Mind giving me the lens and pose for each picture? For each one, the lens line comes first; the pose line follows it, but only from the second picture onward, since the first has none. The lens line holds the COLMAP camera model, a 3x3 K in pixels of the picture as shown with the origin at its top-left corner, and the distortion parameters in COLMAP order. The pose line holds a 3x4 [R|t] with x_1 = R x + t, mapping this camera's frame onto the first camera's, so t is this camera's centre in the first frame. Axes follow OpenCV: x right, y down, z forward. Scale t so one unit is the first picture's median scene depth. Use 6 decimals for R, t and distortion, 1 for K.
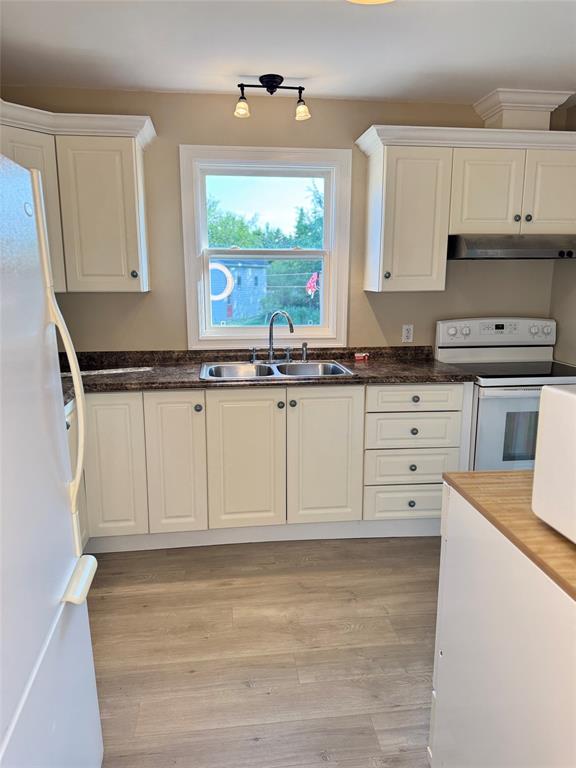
lens RADIAL K [[544.4, 0, 286.9], [0, 544.4, 385.6], [0, 0, 1]] dist [0.064594, -0.071698]
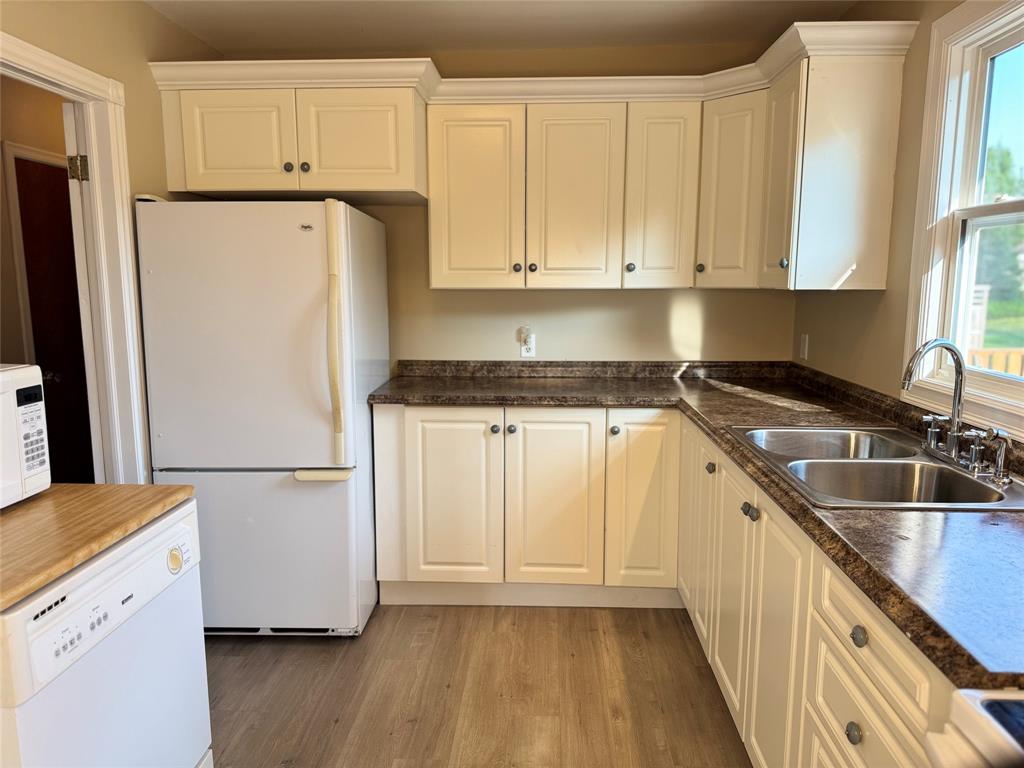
lens RADIAL K [[725.9, 0, 514.9], [0, 725.9, 386.3], [0, 0, 1]] dist [0.064594, -0.071698]
pose [[-0.164705, 0.149285, -0.974980, 0.737049], [-0.194782, 0.964091, 0.180522, -0.169075], [0.966919, 0.219642, -0.129712, 0.904501]]
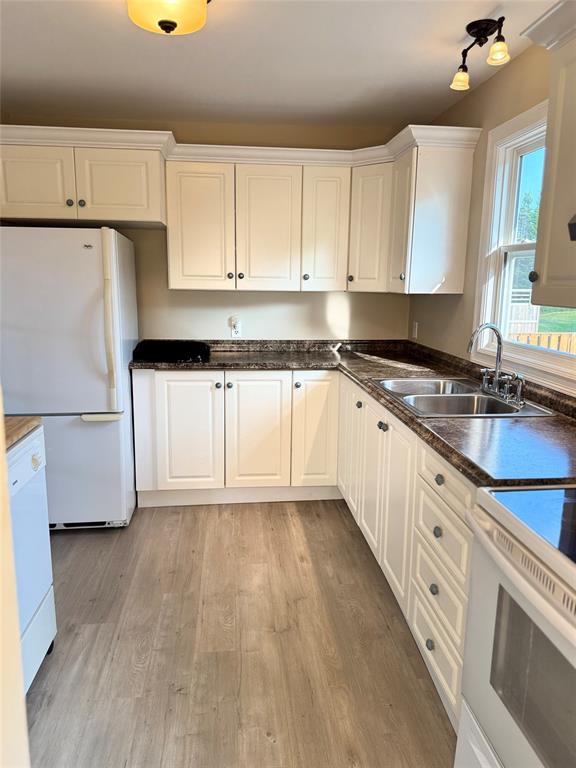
lens RADIAL K [[556.1, 0, 288.0], [0, 556.1, 384.0], [0, 0, 1]] dist [0.113104, -0.183901]
pose [[-0.018927, 0.186711, -0.982233, 0.916683], [-0.210086, 0.959734, 0.186482, -0.172783], [0.977500, 0.209883, 0.021060, 0.873277]]
